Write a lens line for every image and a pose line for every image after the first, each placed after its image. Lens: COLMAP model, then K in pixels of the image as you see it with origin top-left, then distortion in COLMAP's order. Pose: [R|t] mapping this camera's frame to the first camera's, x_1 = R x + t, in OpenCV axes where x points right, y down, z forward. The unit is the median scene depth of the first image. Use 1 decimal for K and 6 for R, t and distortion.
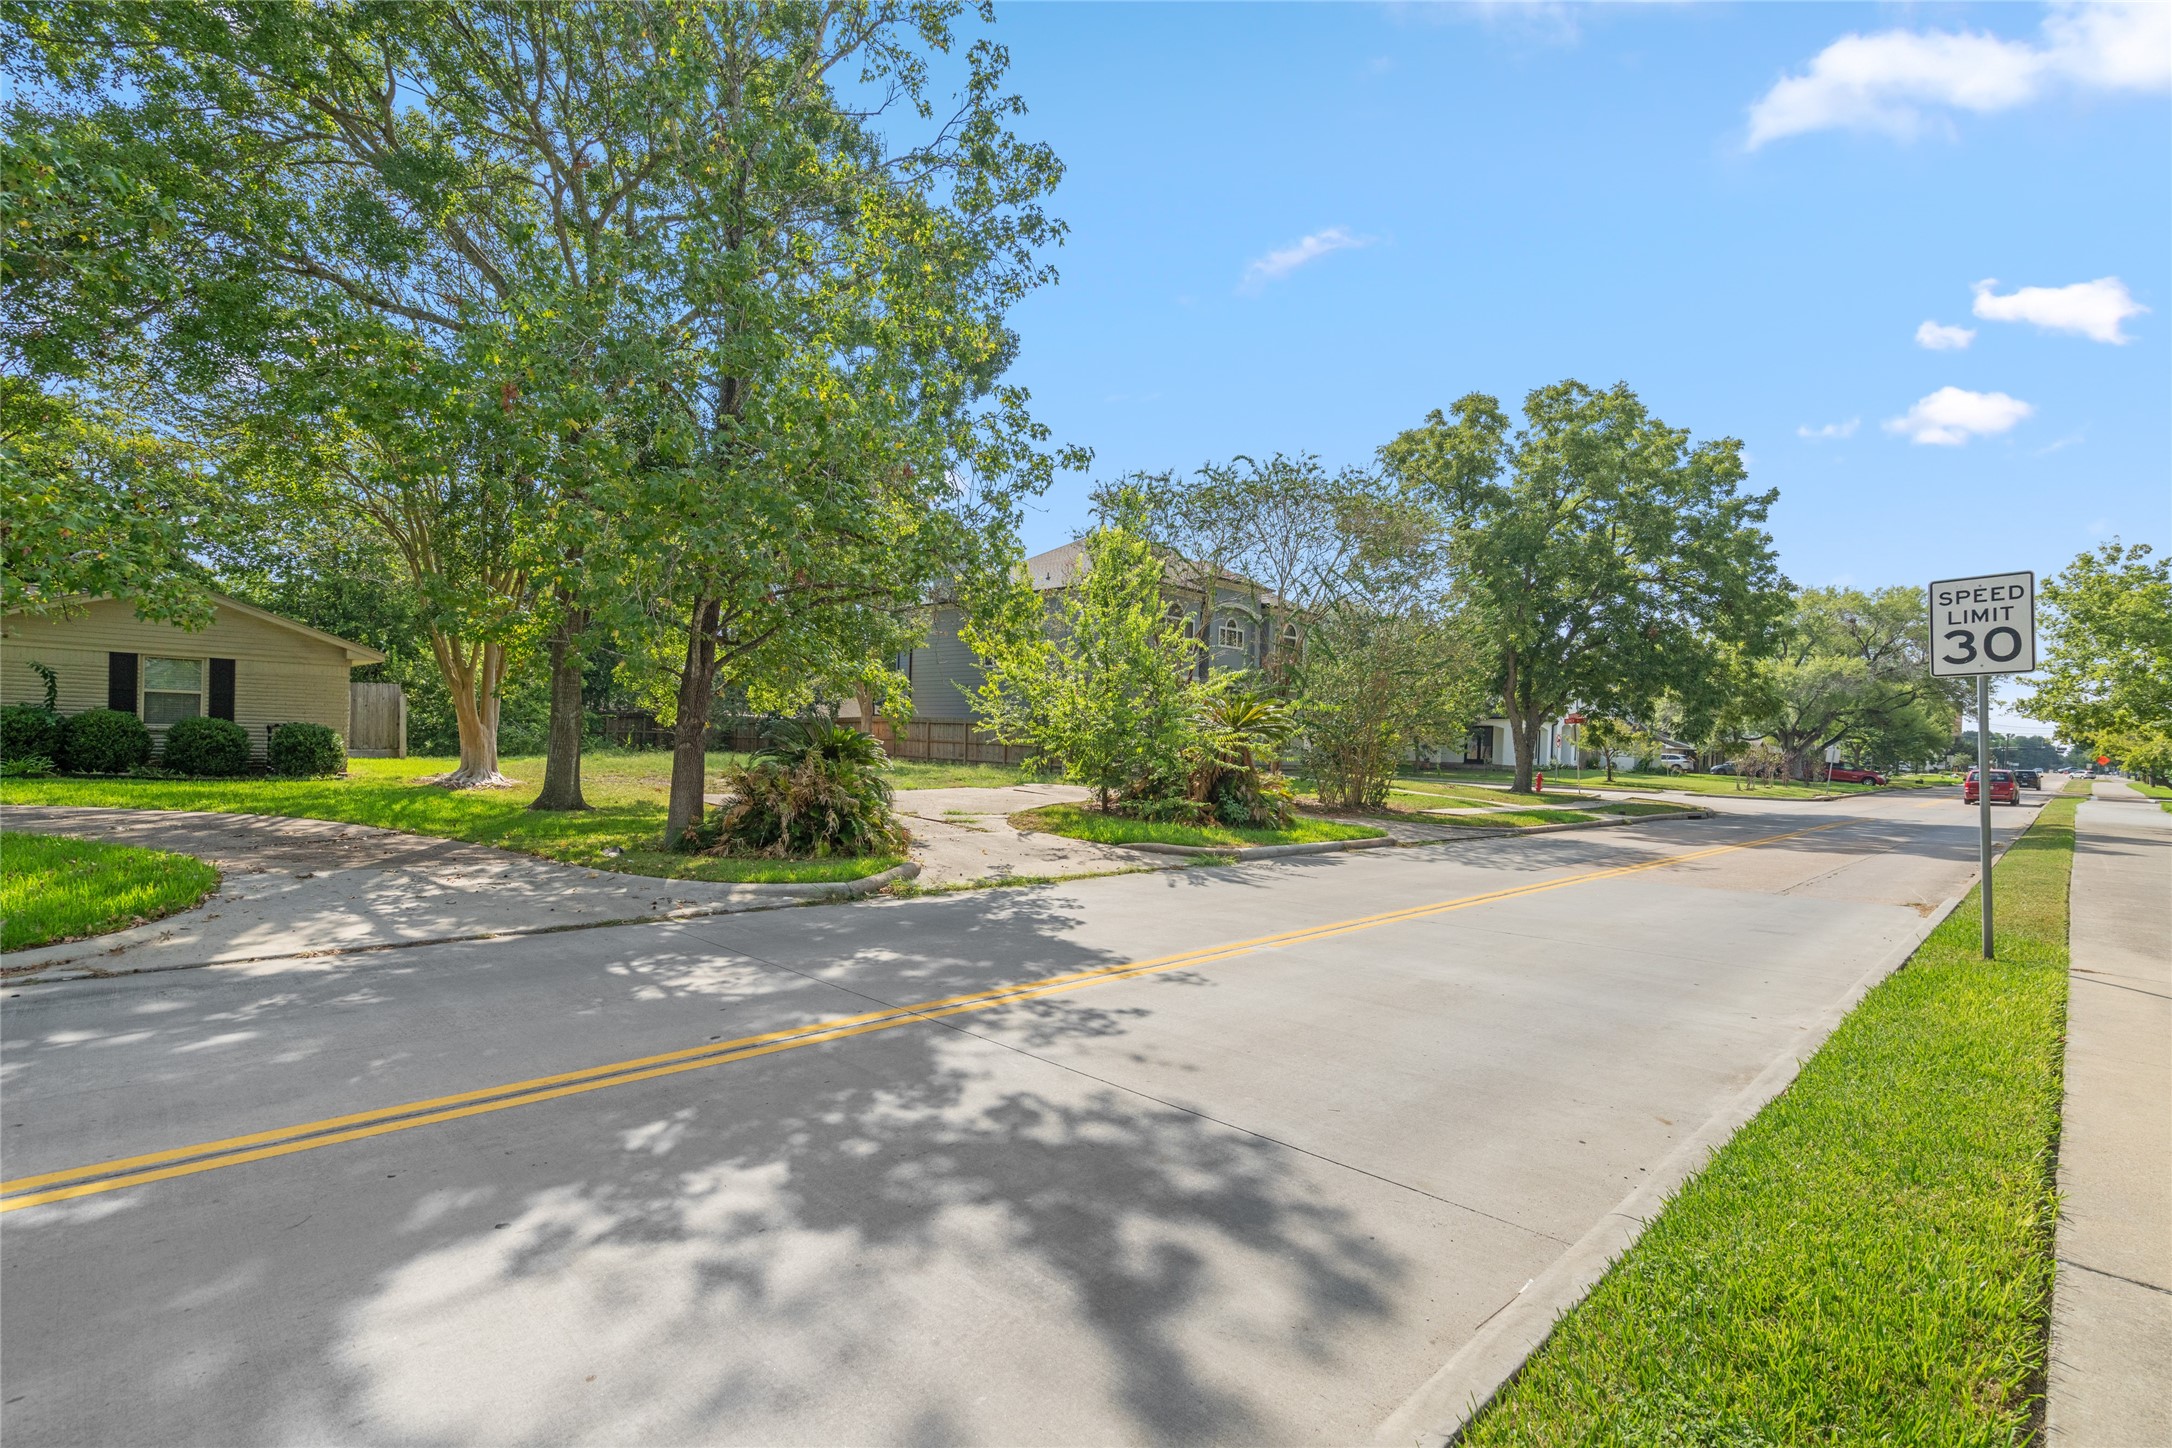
lens RADIAL K [[1011.1, 0, 1086.0], [0, 1011.1, 724.0], [0, 0, 1]] dist [-0.002159, -0.000314]
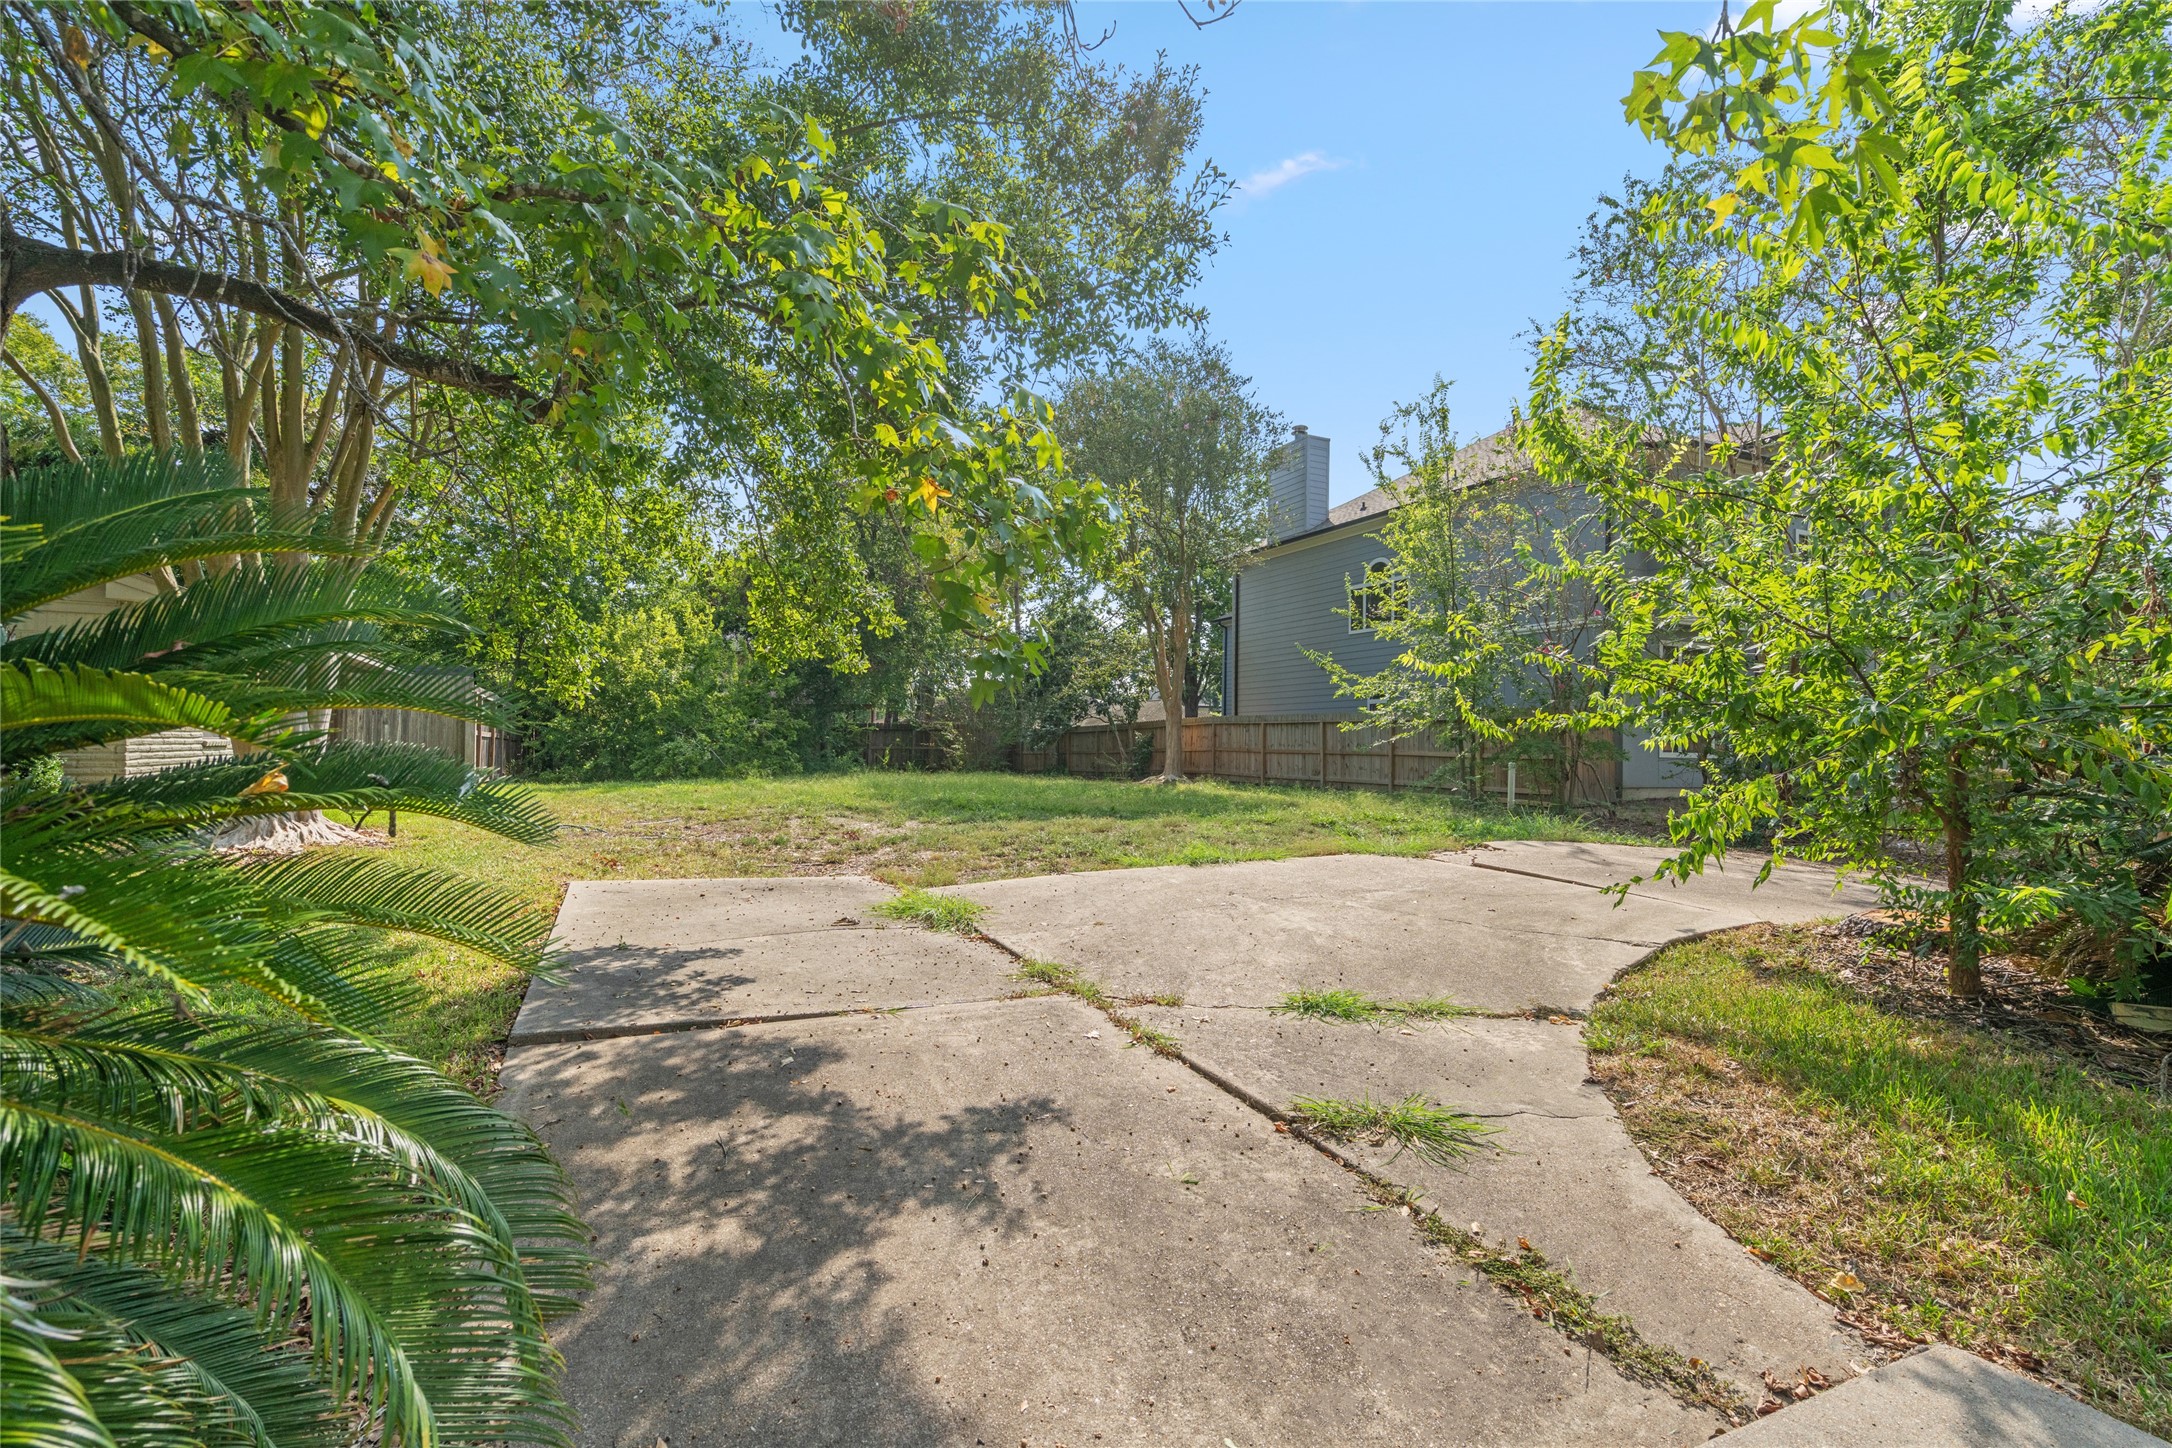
lens RADIAL K [[1011.1, 0, 1086.0], [0, 1011.1, 724.0], [0, 0, 1]] dist [-0.002159, -0.000314]
pose [[0.943926, -0.010504, -0.329989, -0.060900], [0.003219, 0.999739, -0.022615, 0.016008], [0.330141, 0.020285, 0.943714, 0.438017]]
